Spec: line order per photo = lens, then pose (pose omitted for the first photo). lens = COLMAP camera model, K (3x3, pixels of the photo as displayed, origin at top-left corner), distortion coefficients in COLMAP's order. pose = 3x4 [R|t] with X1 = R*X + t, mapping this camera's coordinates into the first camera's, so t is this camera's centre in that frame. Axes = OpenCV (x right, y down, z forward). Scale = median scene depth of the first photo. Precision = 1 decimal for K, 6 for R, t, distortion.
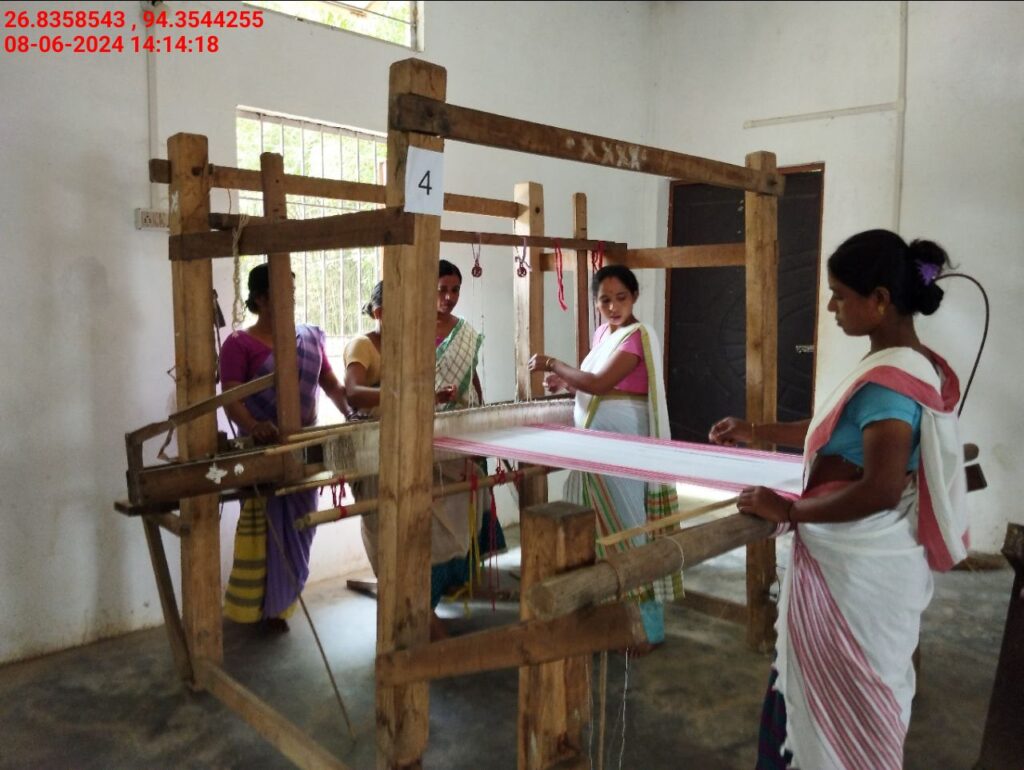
lens RADIAL K [[837.1, 0, 514.0], [0, 837.1, 380.0], [0, 0, 1]] dist [0.029497, -0.074475]
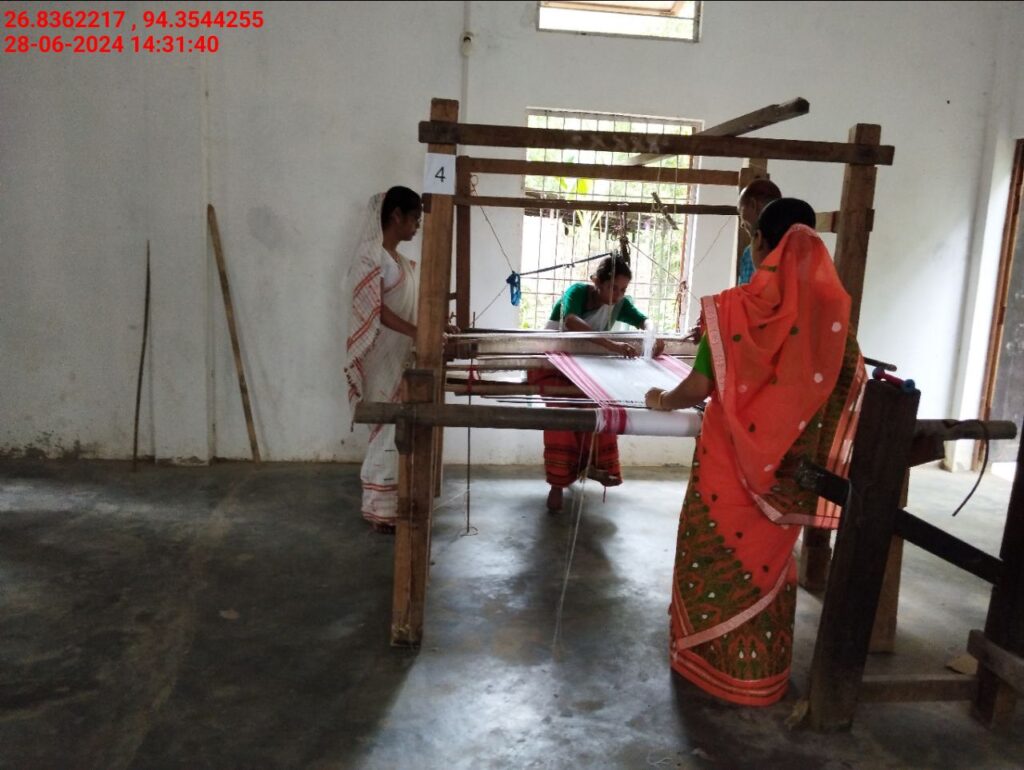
lens RADIAL K [[837.1, 0, 514.3], [0, 837.1, 380.9], [0, 0, 1]] dist [0.029497, -0.074475]
pose [[0.790277, 0.125232, -0.599815, 0.863666], [-0.095955, 0.992108, 0.080712, 0.013631], [0.605189, -0.006230, 0.796057, -0.173268]]
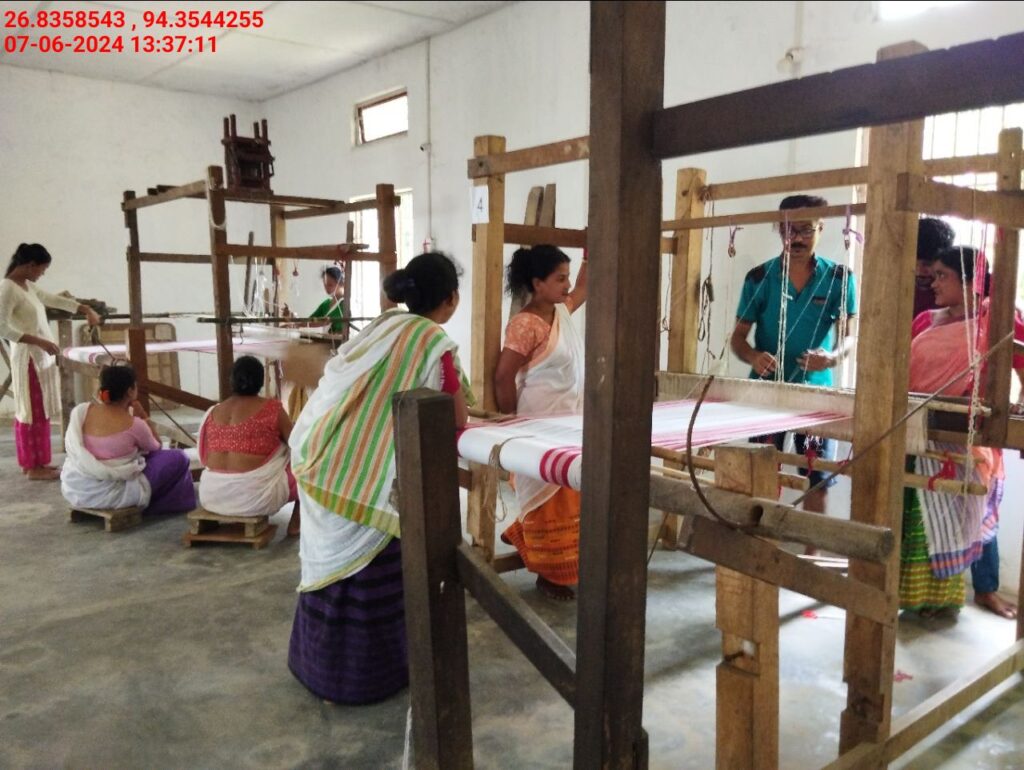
lens RADIAL K [[837.1, 0, 510.2], [0, 837.1, 389.2], [0, 0, 1]] dist [0.029497, -0.074475]
pose [[-0.073890, 0.089572, -0.993236, 1.415854], [-0.121917, 0.987676, 0.098140, -0.028280], [0.989786, 0.128344, -0.062060, 1.025819]]
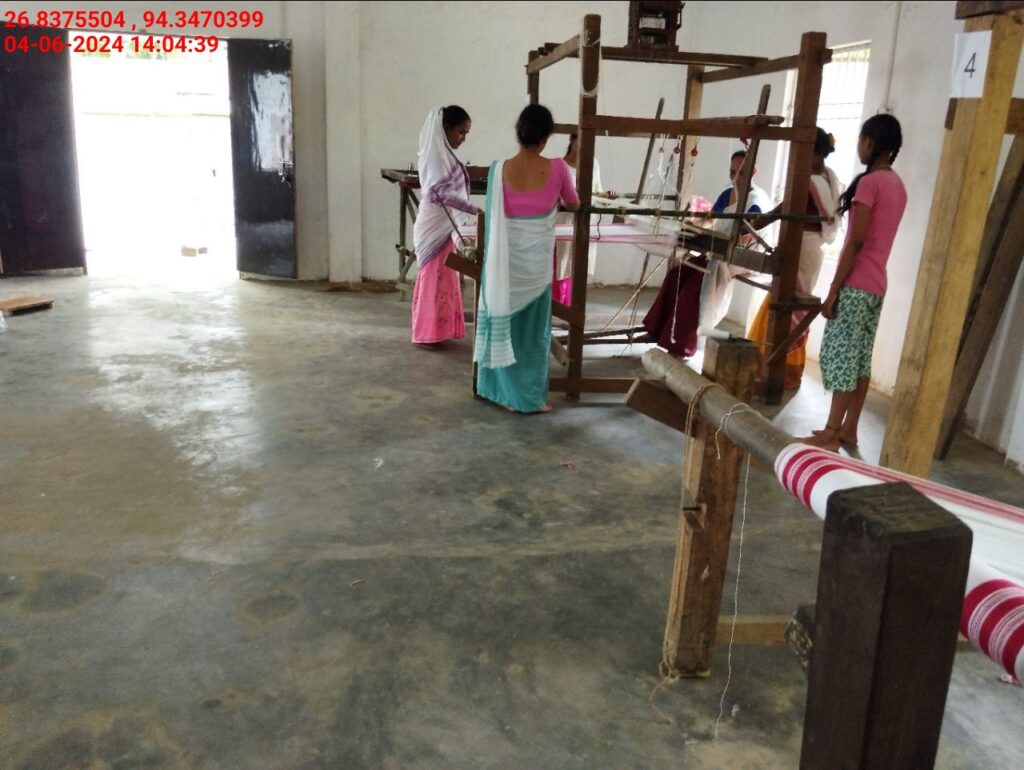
lens RADIAL K [[837.1, 0, 470.1], [0, 837.1, 382.5], [0, 0, 1]] dist [0.029497, -0.074475]
pose [[-0.576276, 0.173758, -0.798570, 0.938483], [-0.151698, 0.937413, 0.313439, -0.084052], [0.803052, 0.301769, -0.513850, 0.962218]]
